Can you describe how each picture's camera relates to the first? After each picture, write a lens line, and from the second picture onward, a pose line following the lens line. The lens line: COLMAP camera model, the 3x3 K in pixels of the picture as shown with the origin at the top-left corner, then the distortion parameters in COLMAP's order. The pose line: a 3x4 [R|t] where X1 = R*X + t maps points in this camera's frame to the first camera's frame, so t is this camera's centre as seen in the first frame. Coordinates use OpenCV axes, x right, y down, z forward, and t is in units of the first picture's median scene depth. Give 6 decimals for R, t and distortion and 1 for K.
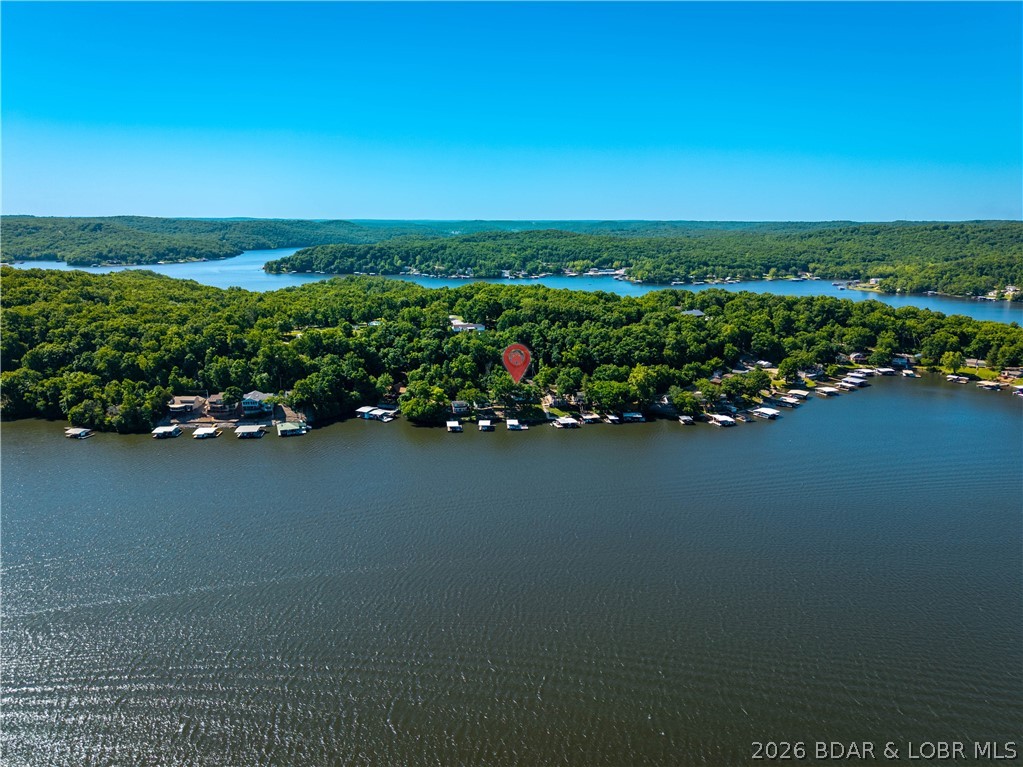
lens RADIAL K [[688.7, 0, 511.5], [0, 688.7, 383.5], [0, 0, 1]] dist [0.028624, -0.017128]
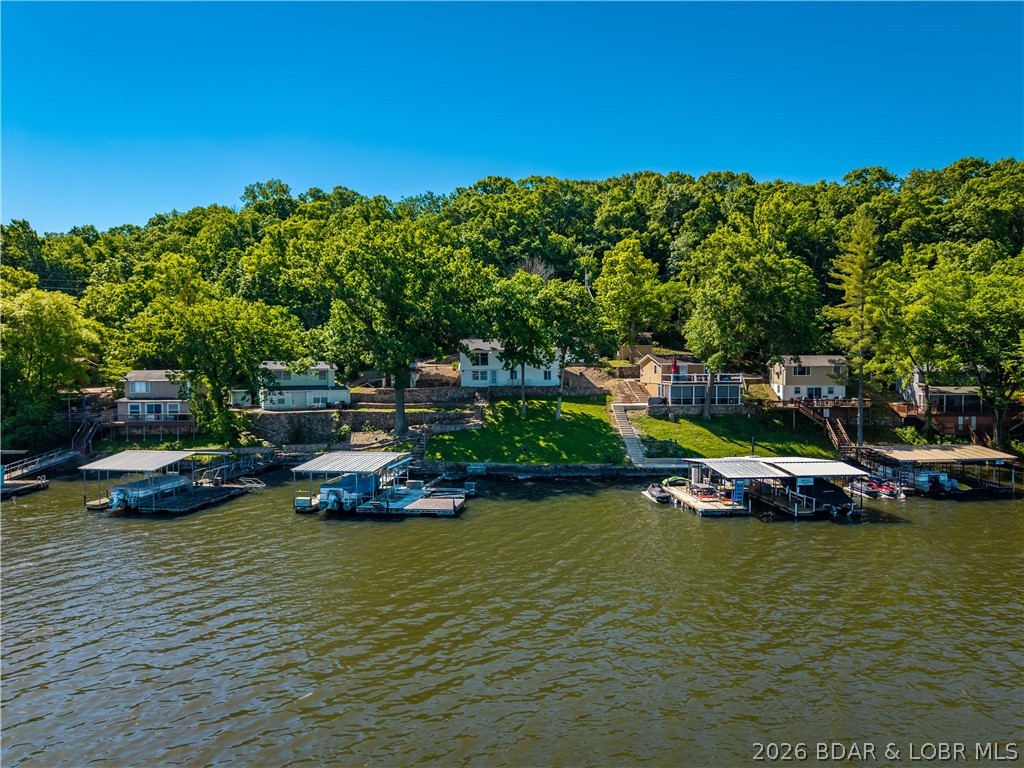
lens RADIAL K [[692.1, 0, 518.3], [0, 692.1, 374.3], [0, 0, 1]] dist [0.052644, -0.057210]
pose [[0.983310, -0.007976, -0.181761, 0.050287], [-0.030504, 0.977669, -0.207927, 0.057957], [0.179361, 0.210002, 0.961108, 0.755933]]
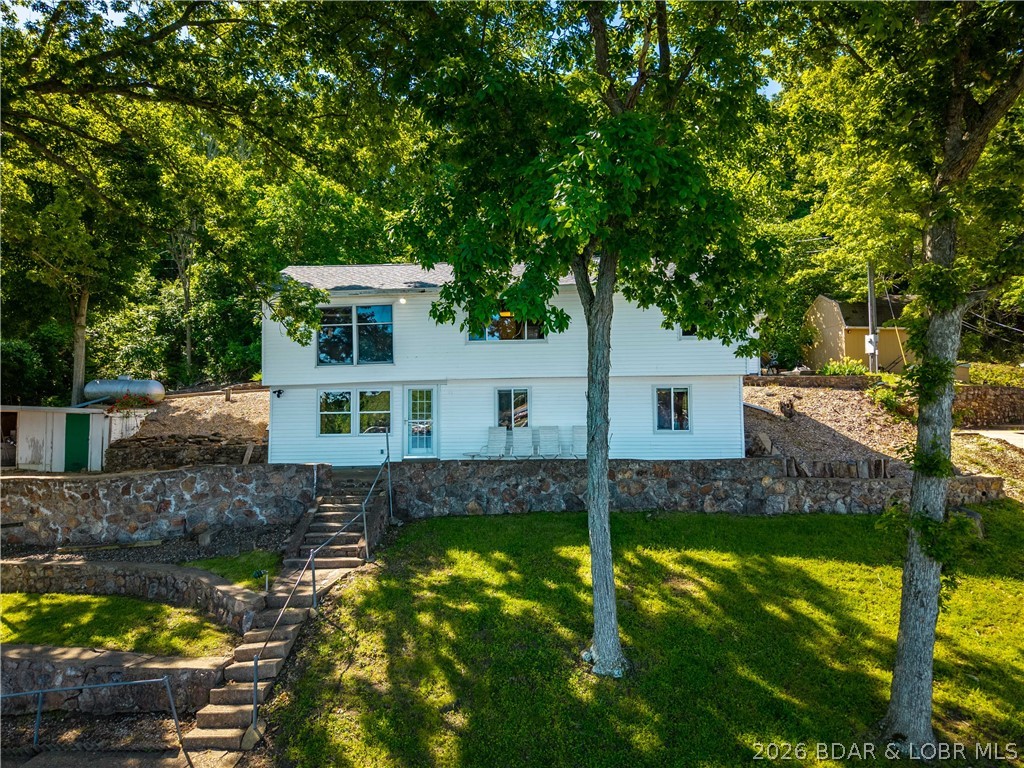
lens RADIAL K [[688.4, 0, 510.3], [0, 688.4, 369.2], [0, 0, 1]] dist [-0.001053, 0.000541]
pose [[0.986541, -0.030187, -0.160706, 0.021528], [-0.023176, 0.947076, -0.320172, 0.029978], [0.161866, 0.319587, 0.933629, 0.896823]]
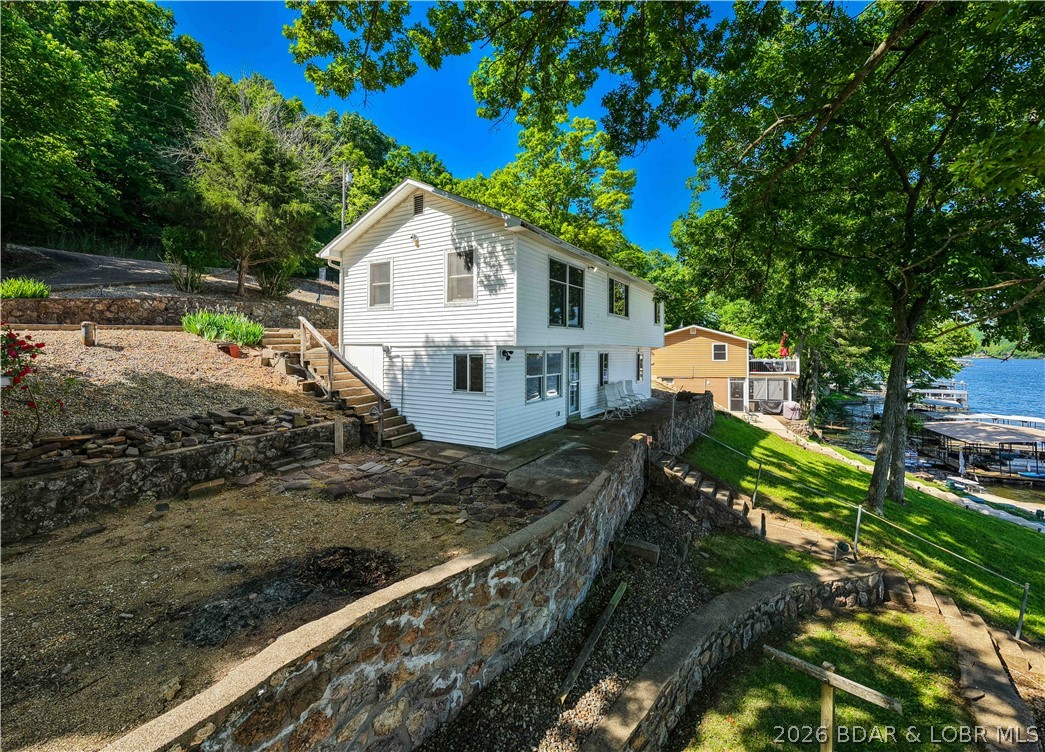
lens RADIAL K [[447.3, 0, 524.1], [0, 447.3, 342.2], [0, 0, 1]] dist [-0.001114, -0.000400]
pose [[0.567837, 0.015300, 0.822999, -0.016520], [0.199367, 0.967502, -0.155541, 0.021303], [-0.798632, 0.252401, 0.546334, 0.921855]]
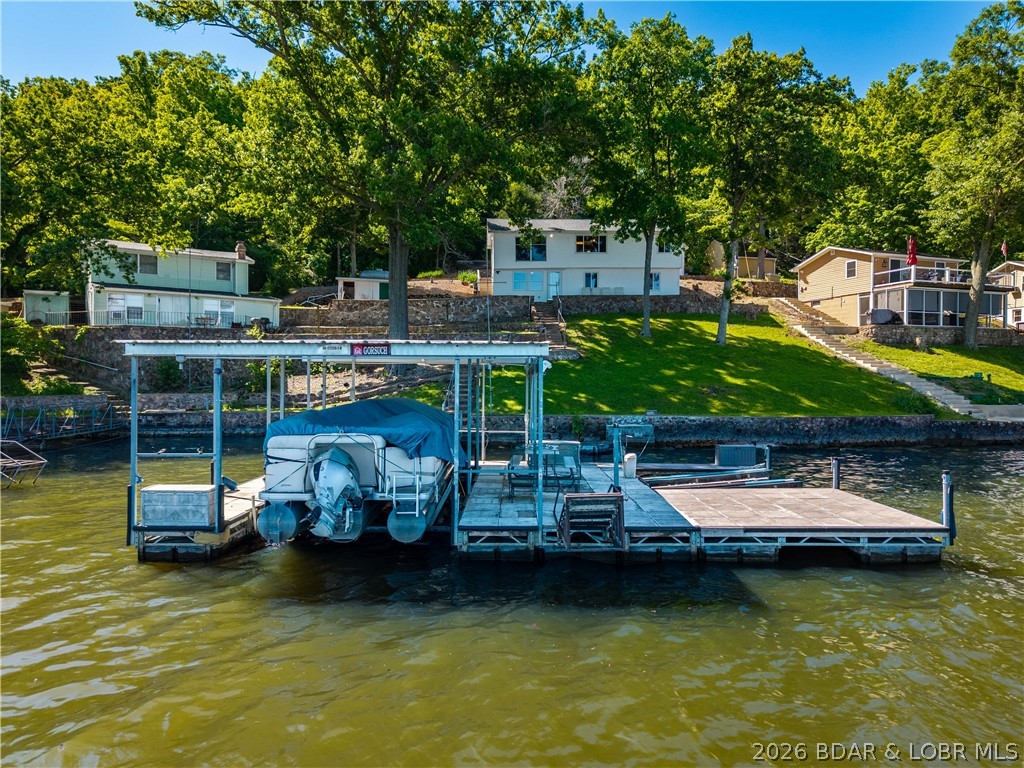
lens RADIAL K [[692.6, 0, 509.7], [0, 692.6, 382.4], [0, 0, 1]] dist [0.008053, -0.004496]
pose [[0.999085, -0.007151, -0.042158, 0.007463], [-0.002634, 0.973753, -0.227591, 0.056986], [0.042679, 0.227494, 0.972844, 0.839295]]
